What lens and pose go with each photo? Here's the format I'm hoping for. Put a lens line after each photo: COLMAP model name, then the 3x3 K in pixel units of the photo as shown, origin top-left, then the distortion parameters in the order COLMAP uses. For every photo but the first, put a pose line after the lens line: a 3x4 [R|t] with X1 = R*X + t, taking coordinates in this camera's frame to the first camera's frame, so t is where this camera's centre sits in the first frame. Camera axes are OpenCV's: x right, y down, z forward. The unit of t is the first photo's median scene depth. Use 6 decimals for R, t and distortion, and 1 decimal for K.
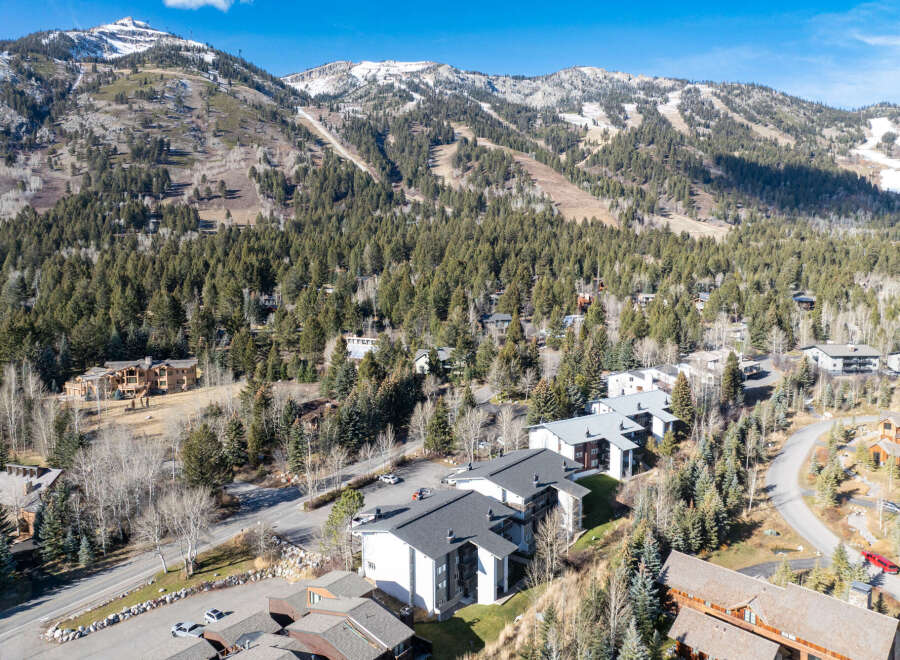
lens RADIAL K [[632.2, 0, 451.3], [0, 632.2, 331.5], [0, 0, 1]] dist [-0.050310, 0.023429]
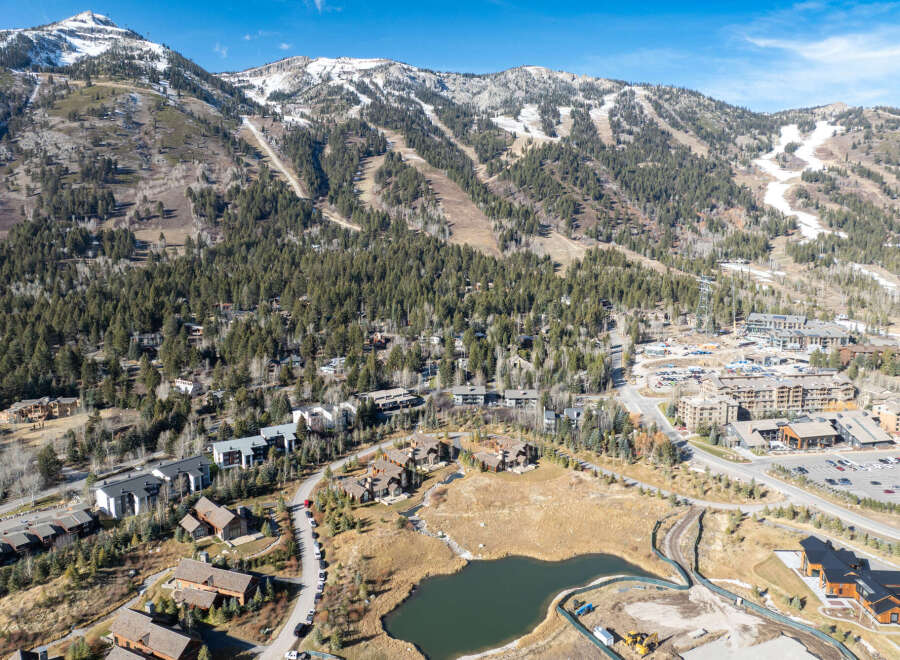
lens RADIAL K [[632.2, 0, 450.7], [0, 632.2, 331.8], [0, 0, 1]] dist [-0.050310, 0.023429]
pose [[0.999467, 0.002117, 0.032566, 0.134393], [-0.003280, 0.999357, 0.035702, -0.047408], [-0.032470, -0.035789, 0.998832, -0.175392]]
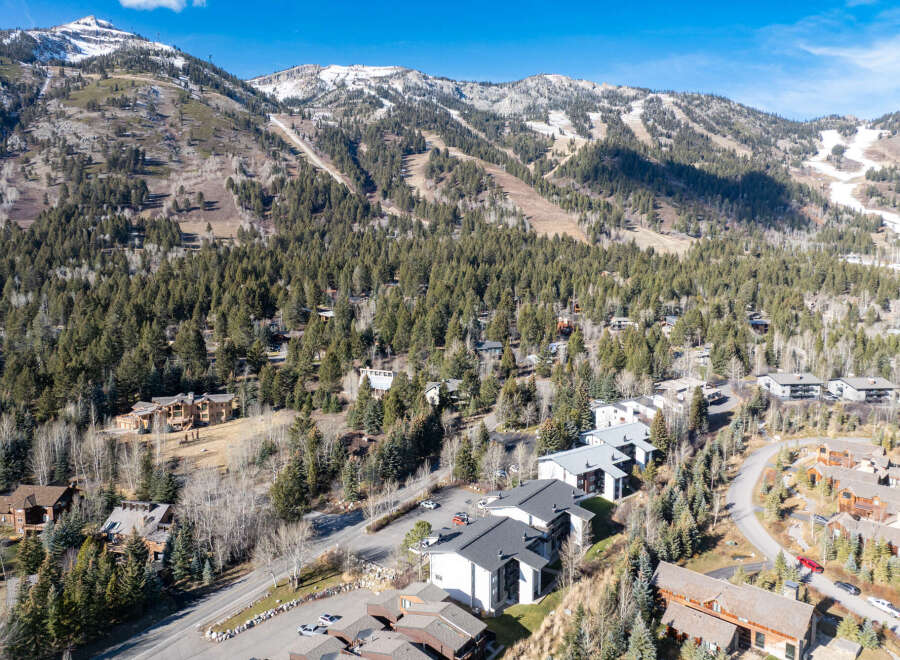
lens RADIAL K [[632.2, 0, 451.3], [0, 632.2, 331.1], [0, 0, 1]] dist [-0.050310, 0.023429]
pose [[0.998487, -0.003836, 0.054861, -0.017802], [0.003837, 0.999993, 0.000095, -0.015548], [-0.054861, 0.000116, 0.998494, -0.034380]]
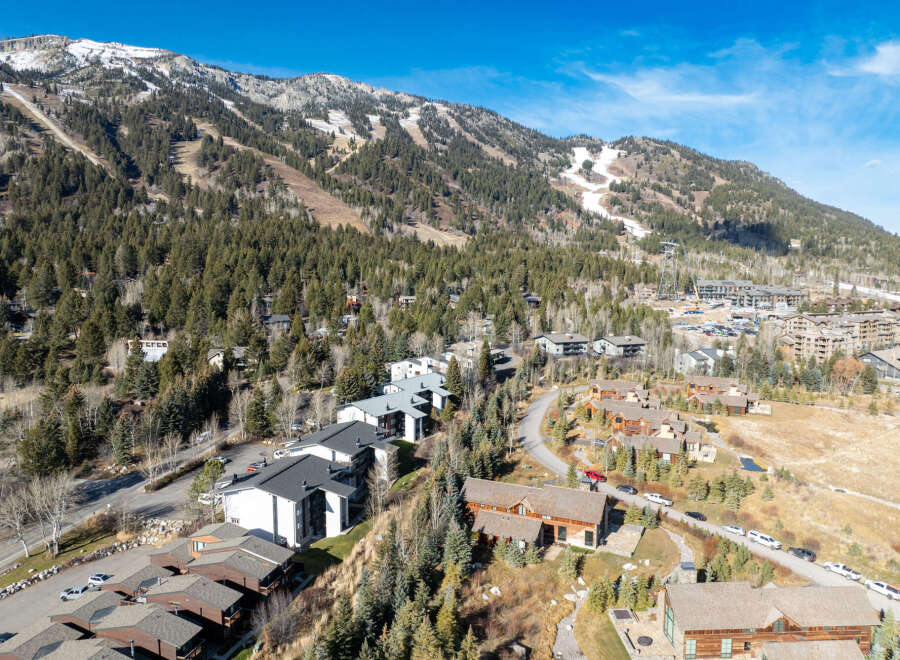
lens RADIAL K [[632.2, 0, 450.1], [0, 632.2, 331.3], [0, 0, 1]] dist [-0.050310, 0.023429]
pose [[0.923139, -0.026223, 0.383571, -0.020518], [0.028893, 0.999582, -0.001200, 0.002763], [-0.383379, 0.012191, 0.923511, -0.027329]]
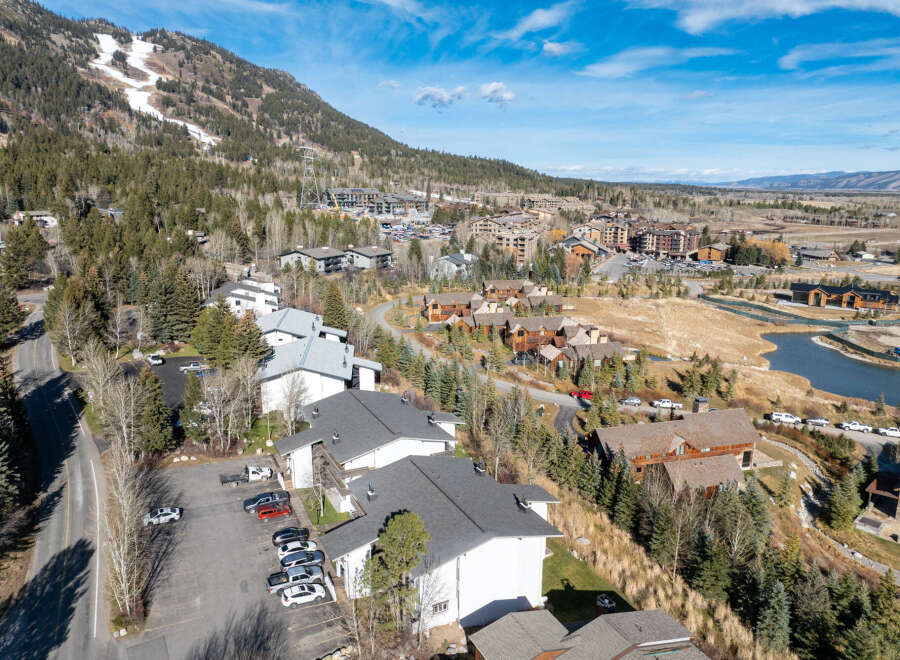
lens RADIAL K [[632.2, 0, 449.2], [0, 632.2, 330.3], [0, 0, 1]] dist [-0.050310, 0.023429]
pose [[0.447867, -0.189031, 0.873889, -0.067011], [0.077777, 0.981927, 0.172540, -0.002431], [-0.890711, -0.009306, 0.454476, 0.073008]]
